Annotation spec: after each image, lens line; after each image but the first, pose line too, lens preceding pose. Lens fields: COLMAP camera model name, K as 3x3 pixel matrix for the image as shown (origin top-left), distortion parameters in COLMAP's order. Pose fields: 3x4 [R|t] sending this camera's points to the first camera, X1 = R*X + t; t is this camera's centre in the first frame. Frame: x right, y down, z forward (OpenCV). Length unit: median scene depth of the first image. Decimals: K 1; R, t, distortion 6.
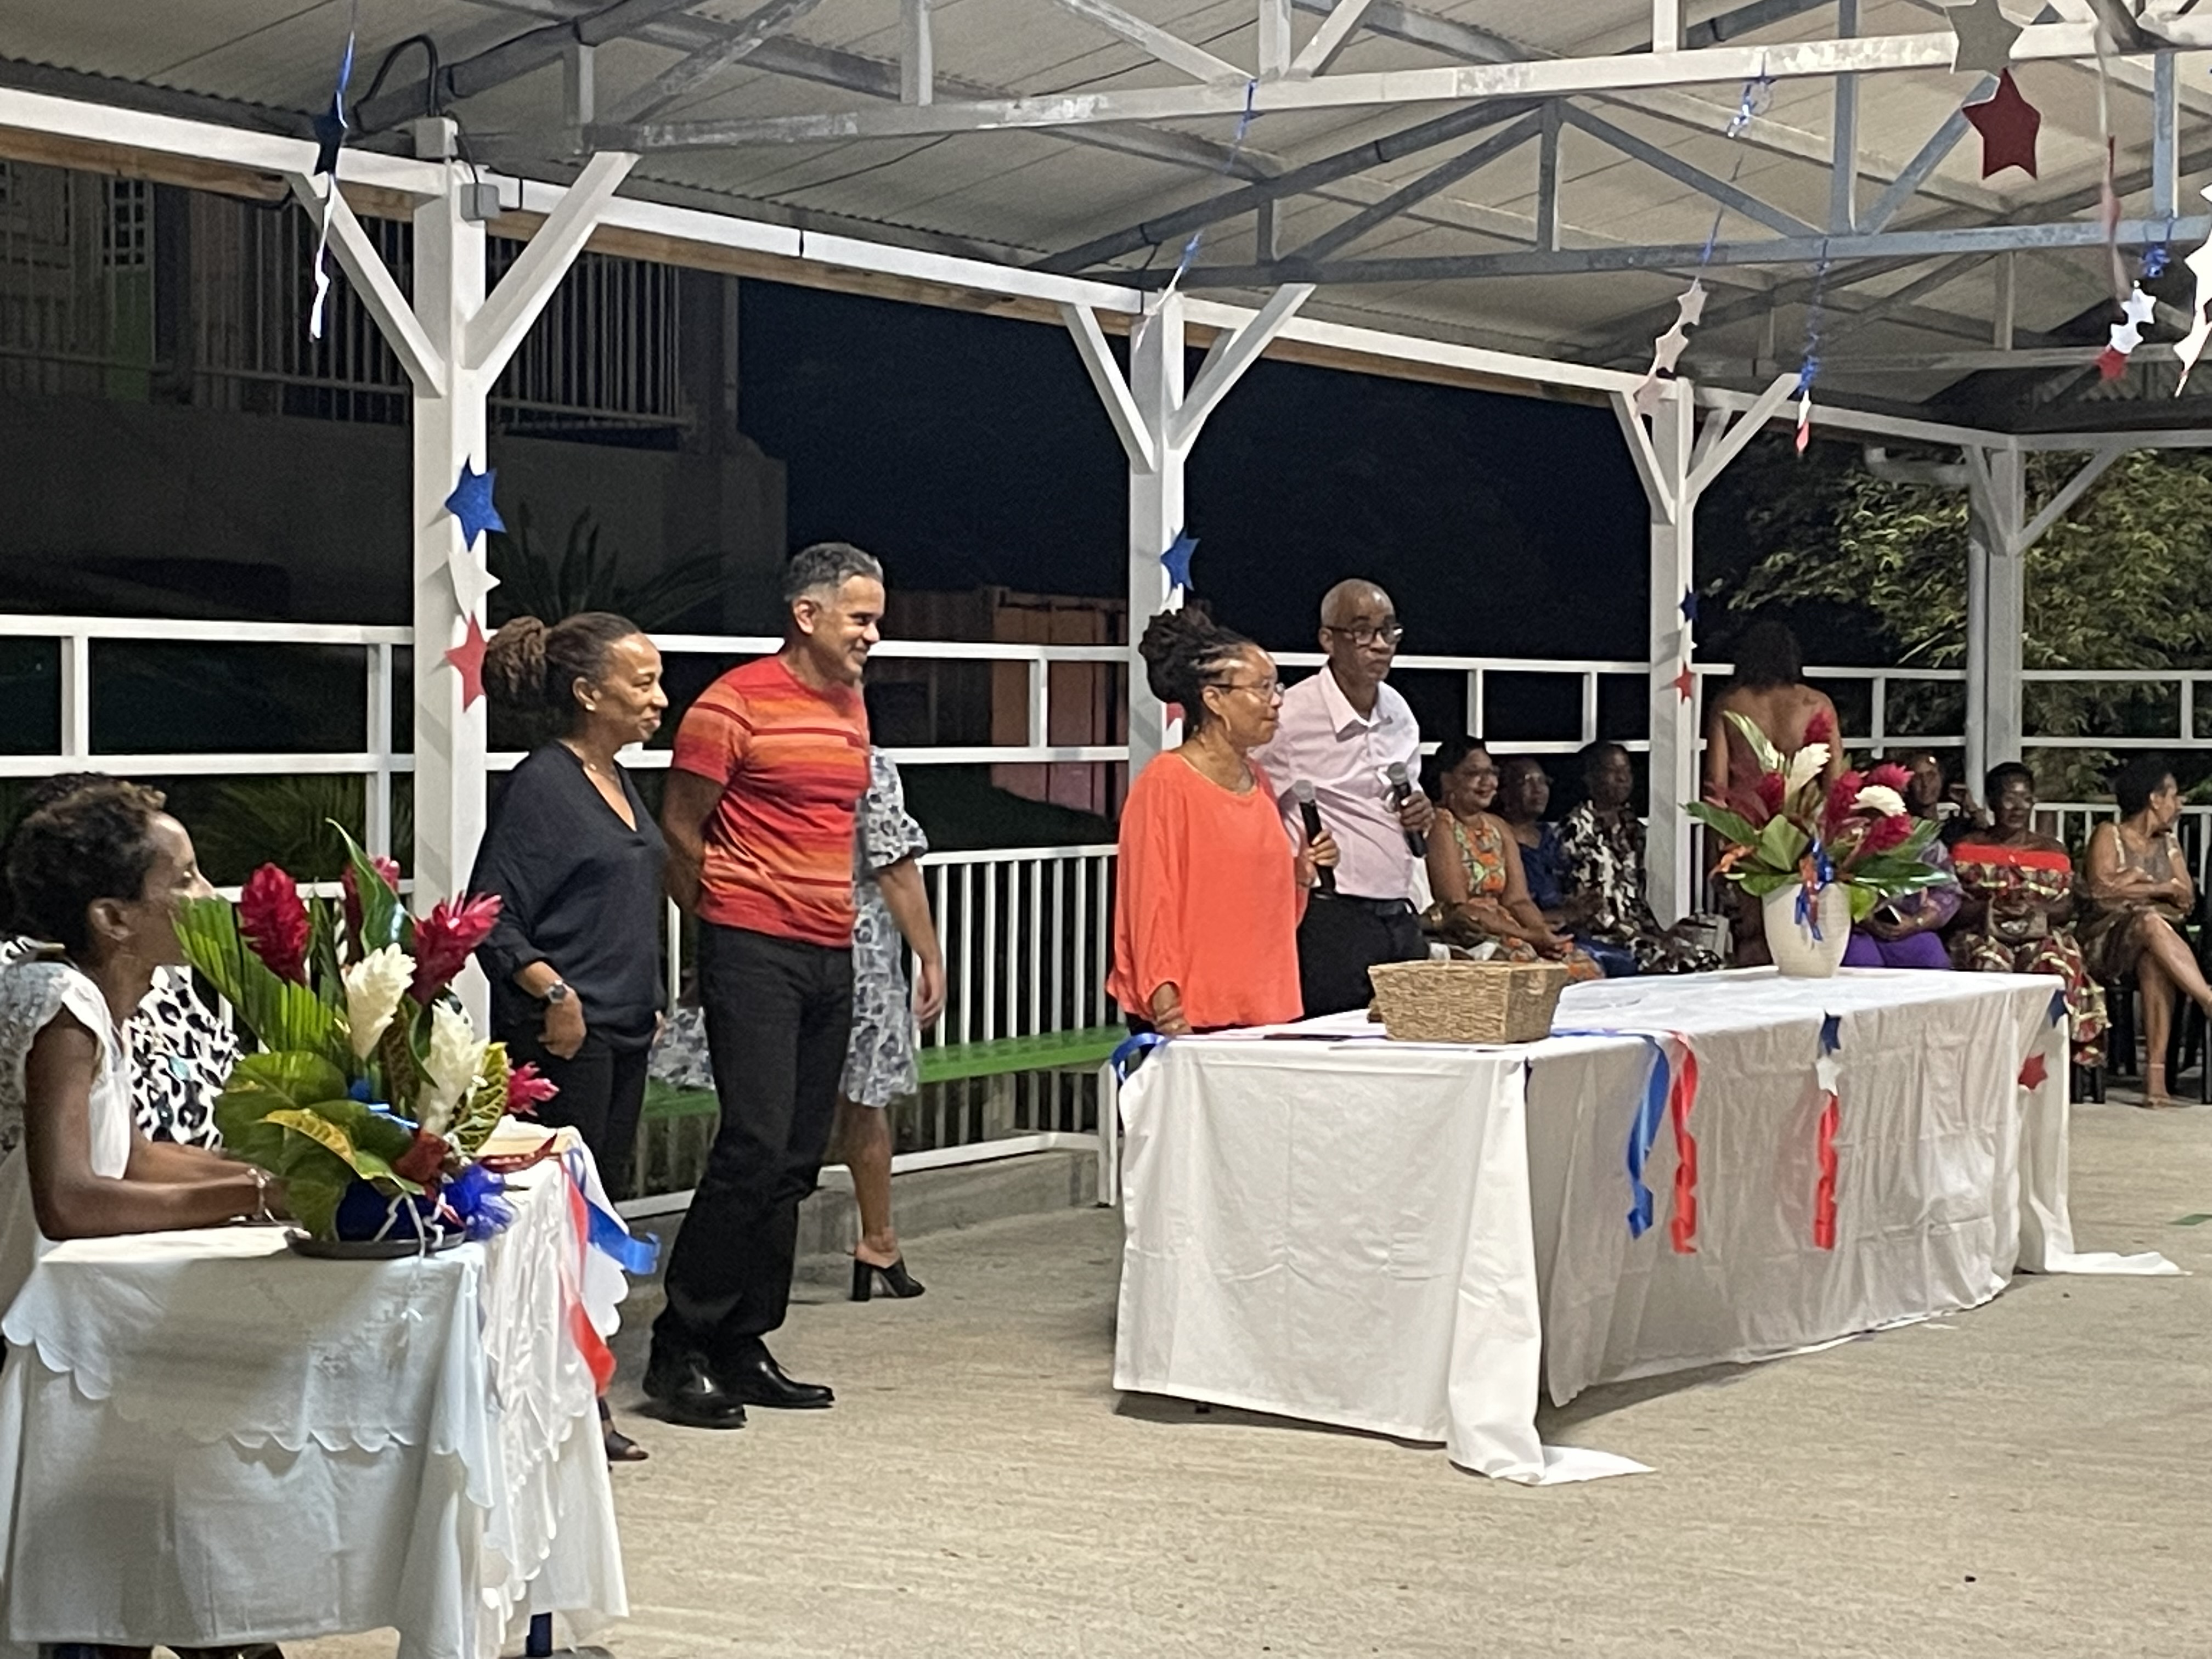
lens RADIAL K [[4421.2, 0, 1106.0], [0, 4421.2, 829.5], [0, 0, 1]] dist [0.133653, -0.419846]
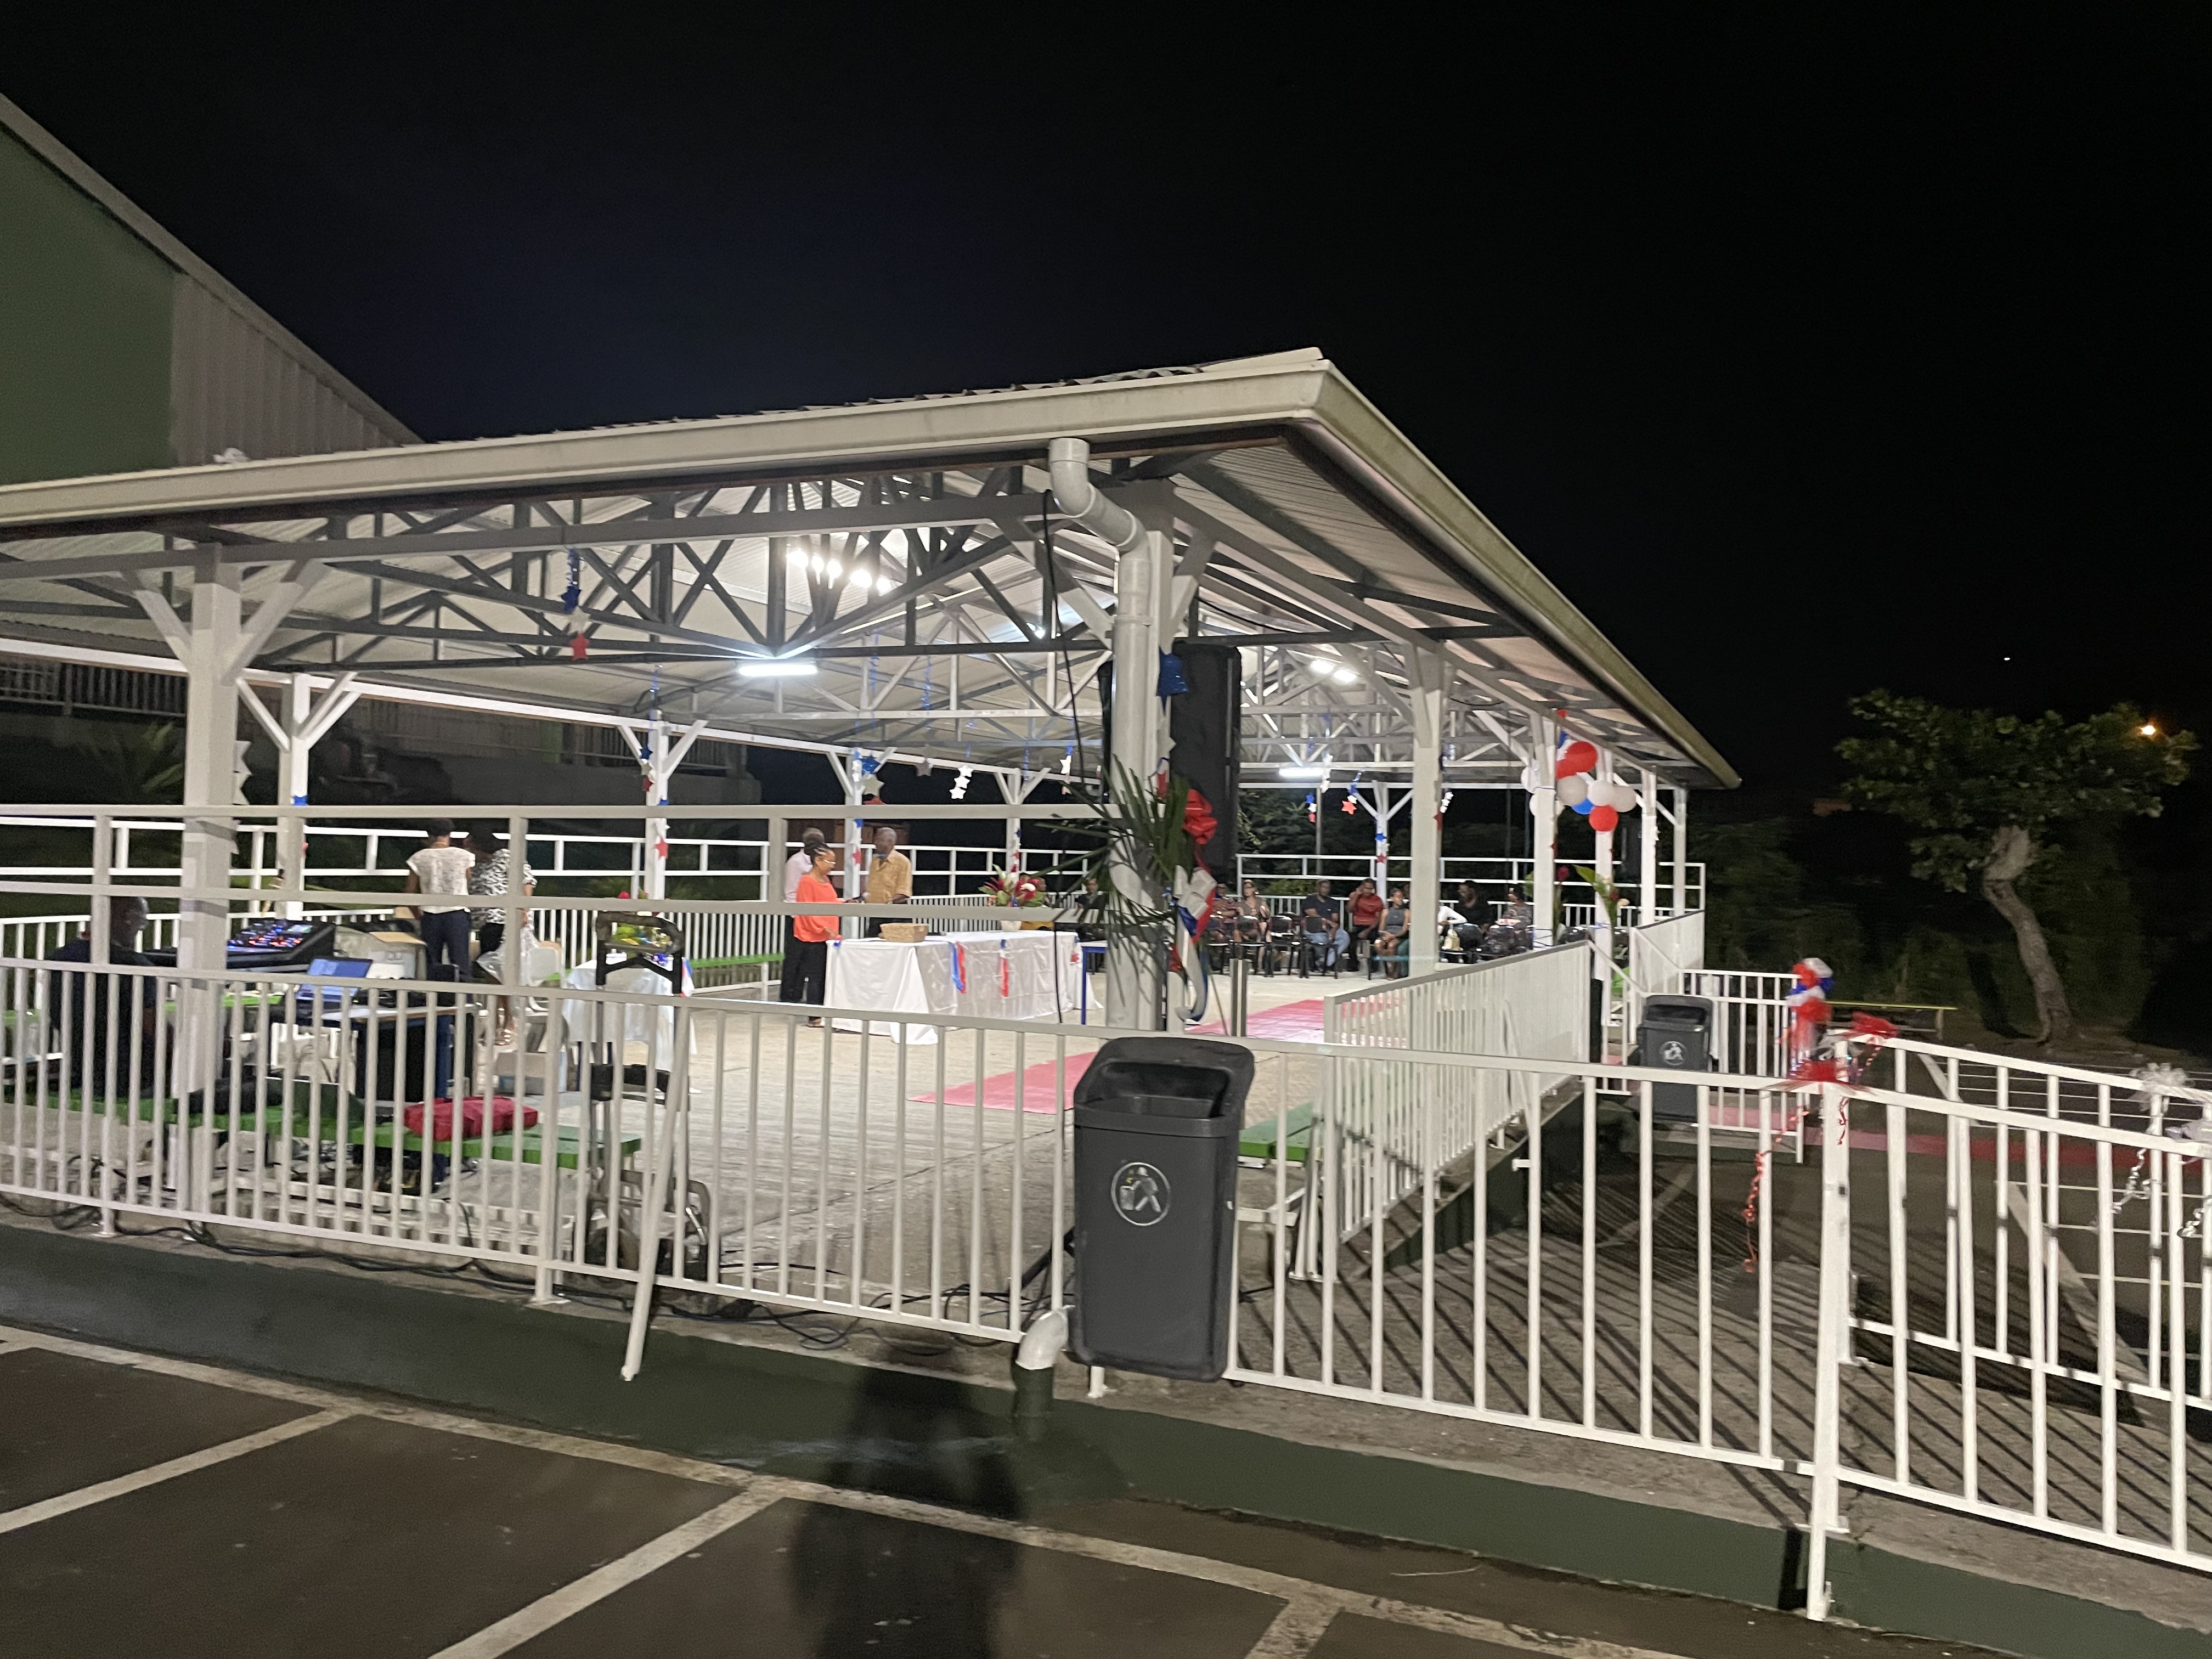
lens RADIAL K [[1686.1, 0, 1103.5], [0, 1686.1, 823.3], [0, 0, 1]] dist [0.087286, -0.112649]
pose [[0.992952, 0.015469, 0.117503, 0.053591], [-0.009584, 0.998679, -0.050480, 0.010015], [-0.118128, 0.048998, 0.991789, -0.416872]]
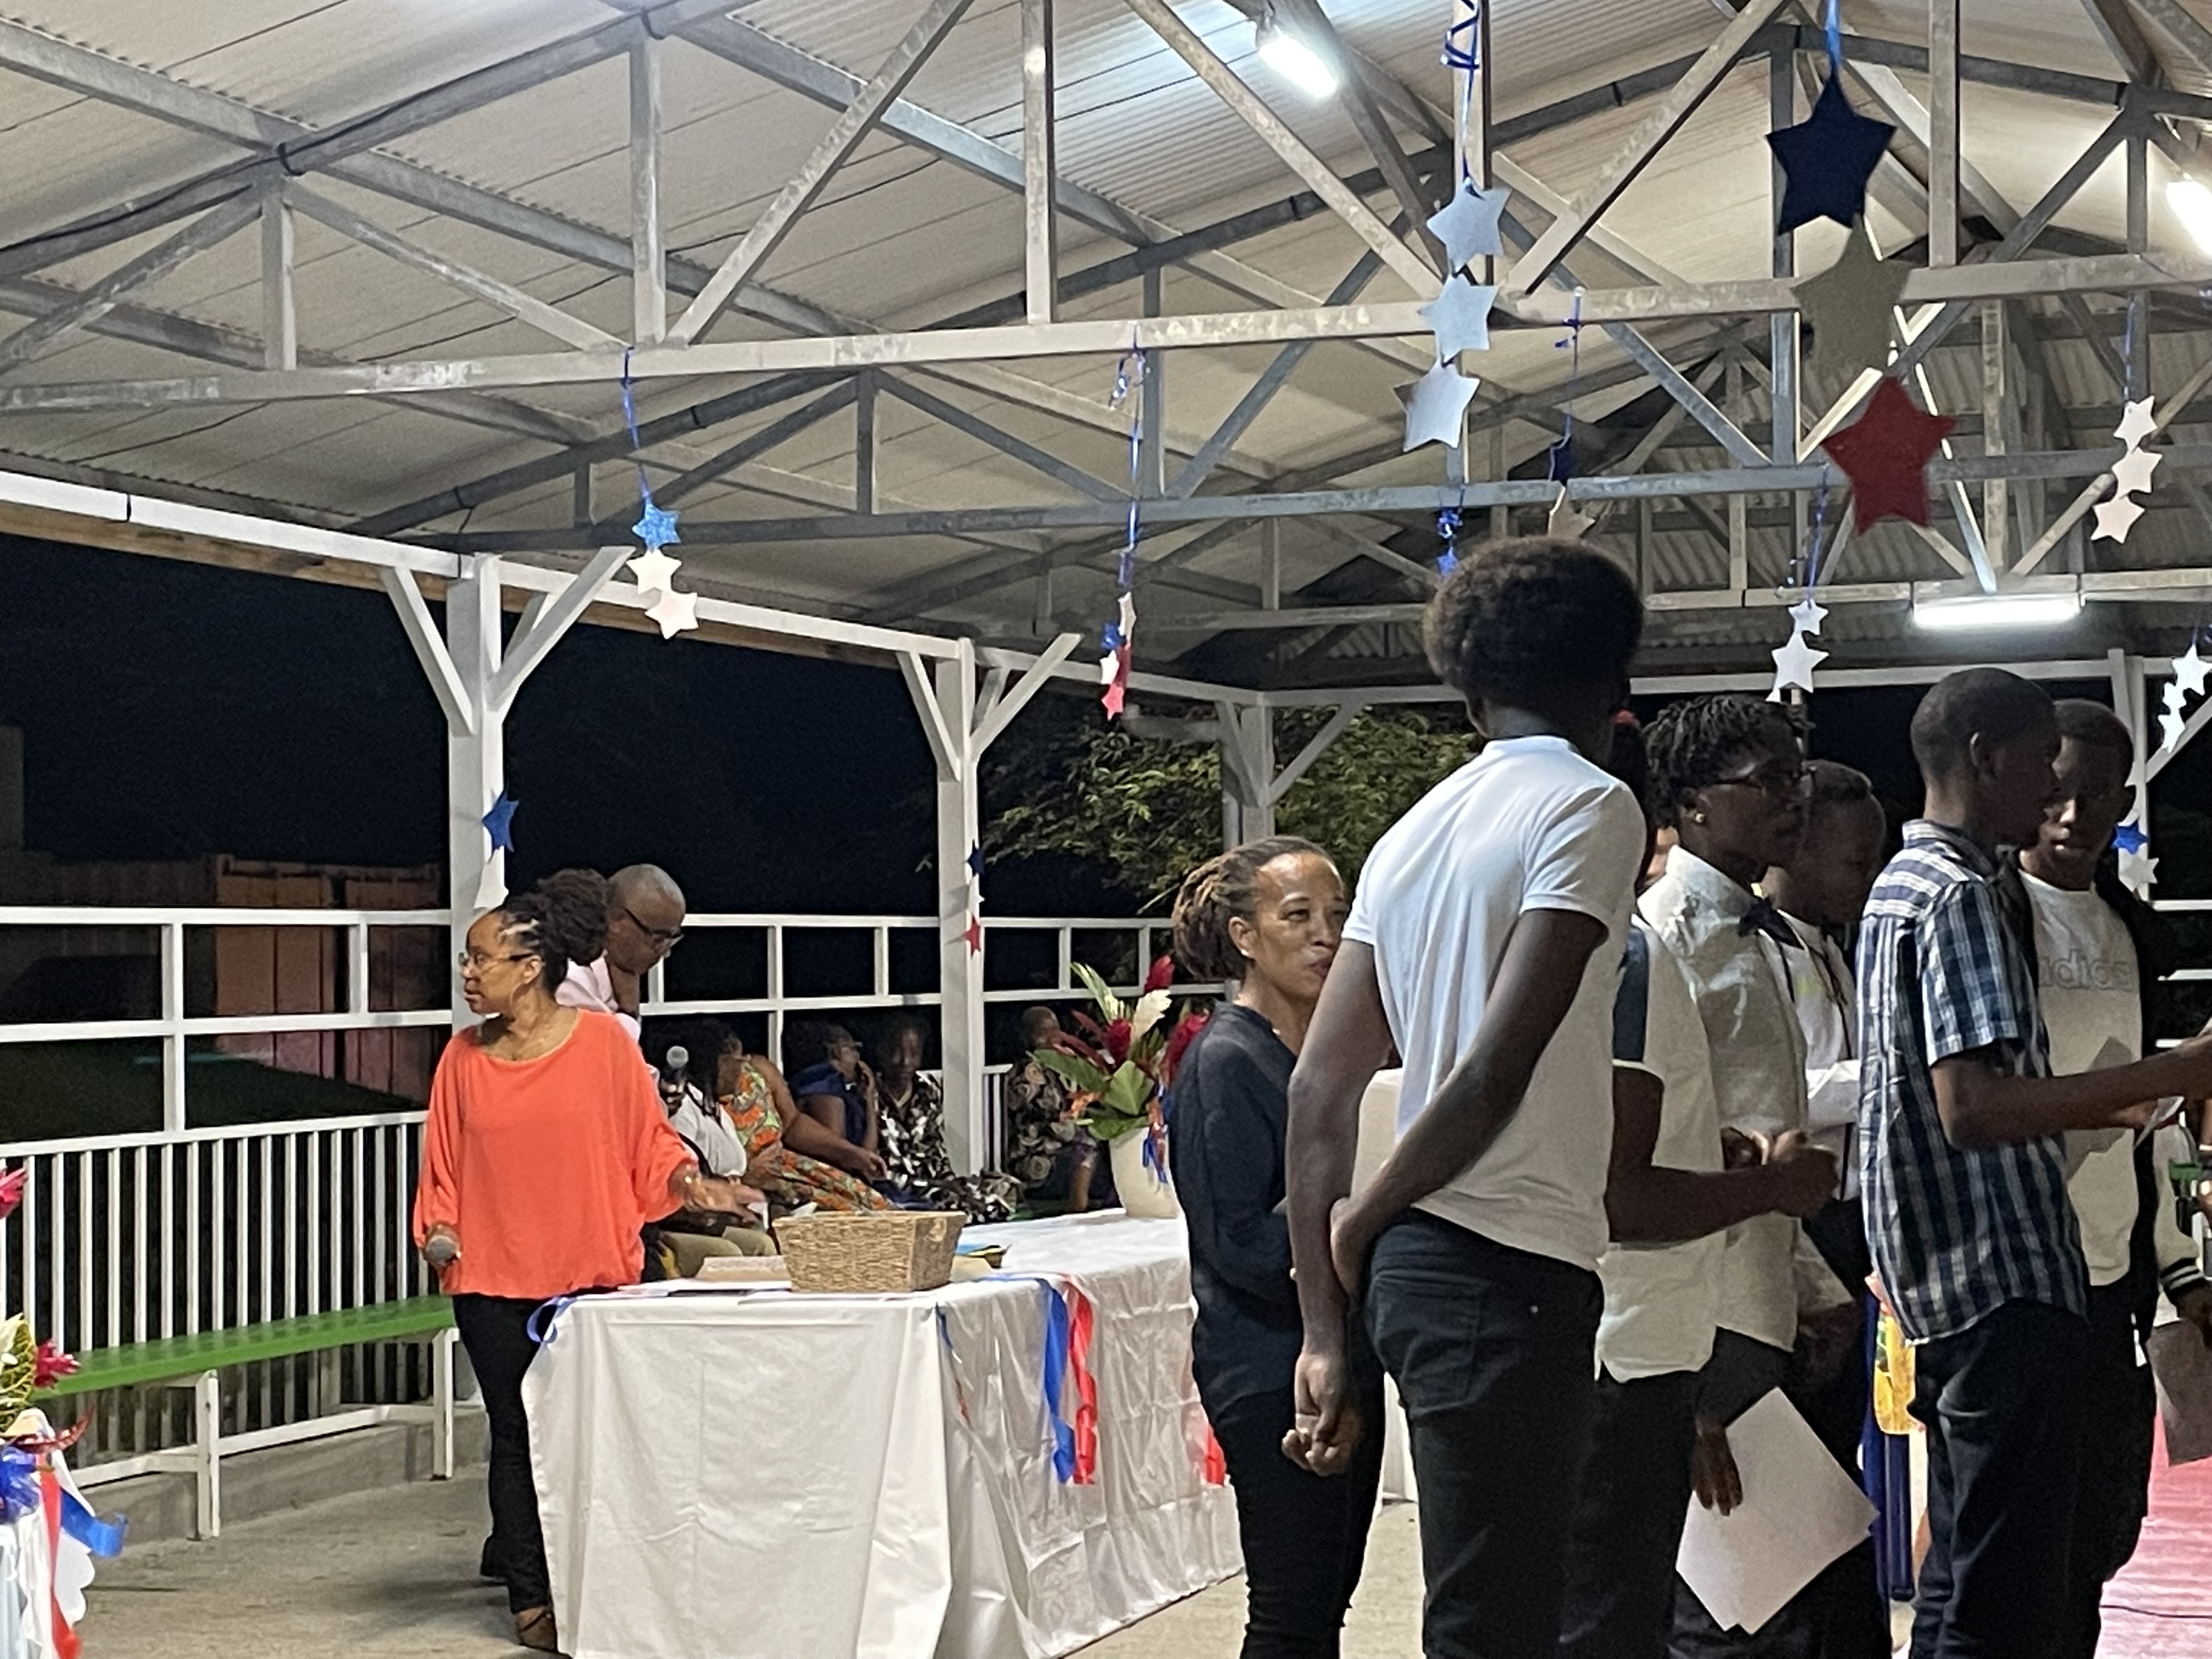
lens RADIAL K [[4421.2, 0, 1106.0], [0, 4421.2, 829.5], [0, 0, 1]] dist [0.133653, -0.419846]
pose [[0.982539, -0.016190, 0.185350, -0.035102], [0.027056, 0.998050, -0.056244, 0.000707], [-0.184078, 0.060276, 0.981062, -0.005705]]
